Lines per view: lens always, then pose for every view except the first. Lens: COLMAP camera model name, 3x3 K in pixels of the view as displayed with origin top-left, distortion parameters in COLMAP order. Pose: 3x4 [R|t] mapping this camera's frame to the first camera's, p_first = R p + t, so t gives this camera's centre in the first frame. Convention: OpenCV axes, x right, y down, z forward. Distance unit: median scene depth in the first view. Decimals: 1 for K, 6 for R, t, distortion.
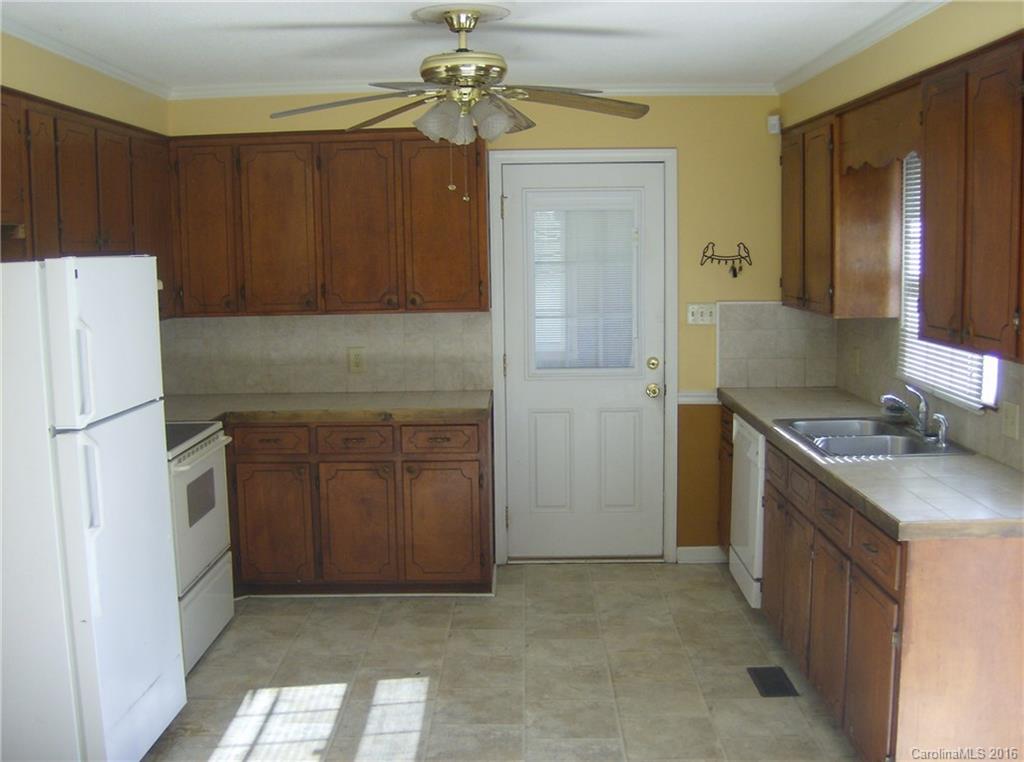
lens RADIAL K [[1125.0, 0, 512.0], [0, 1125.0, 381.0], [0, 0, 1]] dist [-0.204793, 0.129908]
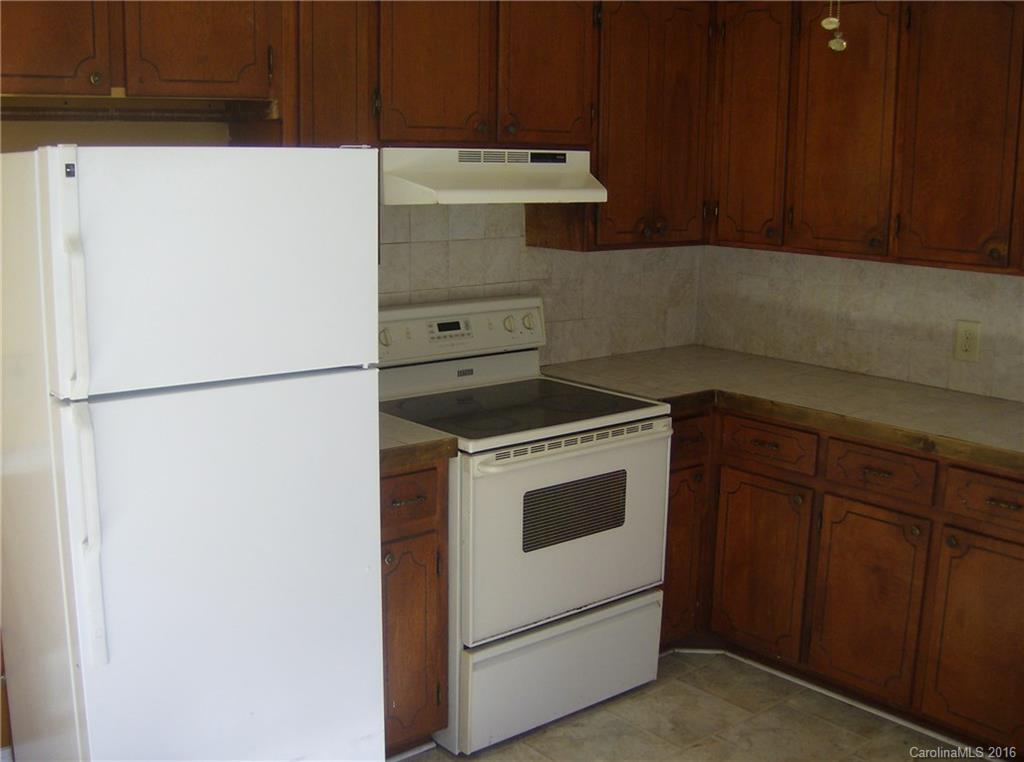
lens RADIAL K [[1125.0, 0, 512.0], [0, 1125.0, 381.0], [0, 0, 1]] dist [-0.204793, 0.129908]
pose [[0.646498, 0.172353, -0.743192, 0.169186], [-0.113817, 0.985035, 0.129431, -0.051352], [0.754378, 0.000911, 0.656440, 0.449690]]
